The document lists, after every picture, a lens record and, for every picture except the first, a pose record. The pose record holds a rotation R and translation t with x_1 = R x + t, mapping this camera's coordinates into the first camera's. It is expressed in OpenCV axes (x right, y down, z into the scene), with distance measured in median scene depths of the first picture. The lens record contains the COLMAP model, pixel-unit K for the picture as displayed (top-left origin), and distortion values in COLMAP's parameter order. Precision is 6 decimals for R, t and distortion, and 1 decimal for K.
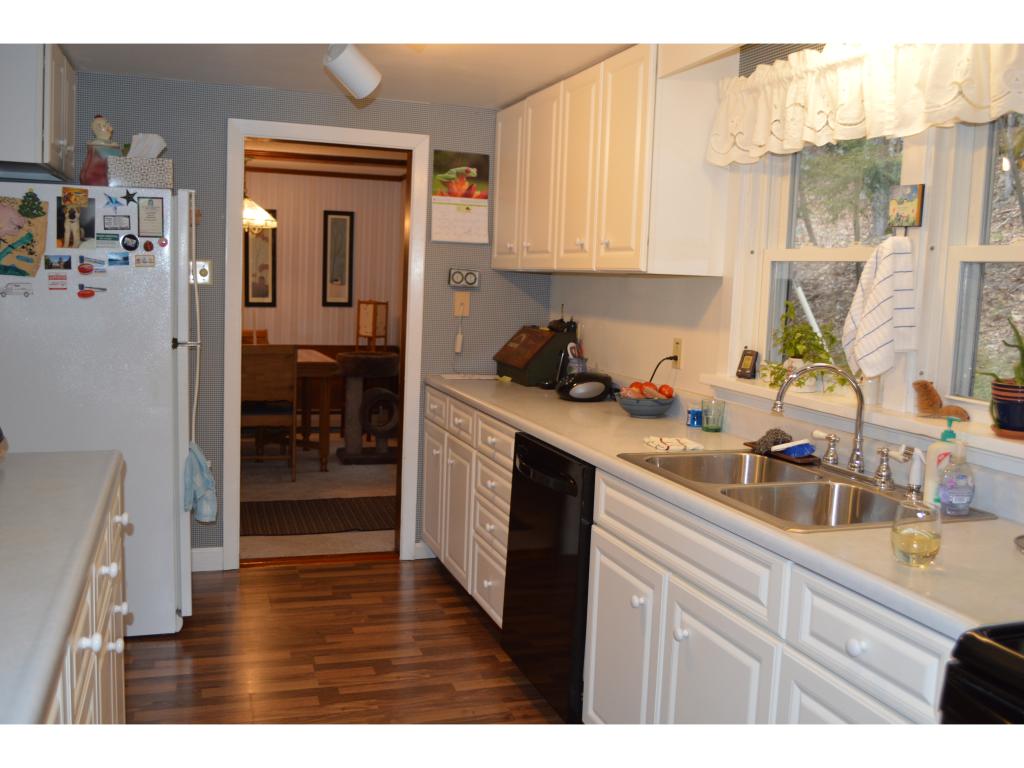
lens RADIAL K [[932.7, 0, 512.6], [0, 932.7, 382.1], [0, 0, 1]] dist [-0.060686, 0.000000]
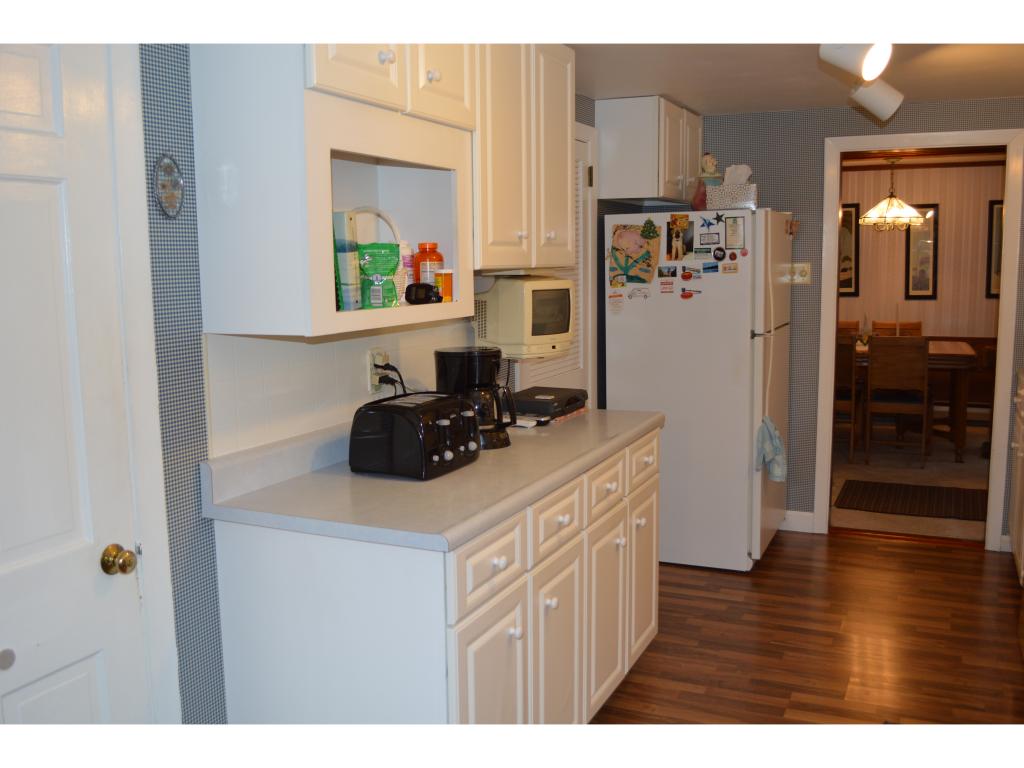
lens RADIAL K [[932.7, 0, 510.1], [0, 932.7, 383.7], [0, 0, 1]] dist [-0.060686, 0.000000]
pose [[0.721291, 0.043370, -0.691273, 0.261291], [-0.035157, 0.999044, 0.025997, 0.002878], [0.691740, 0.005551, 0.722125, -0.113768]]
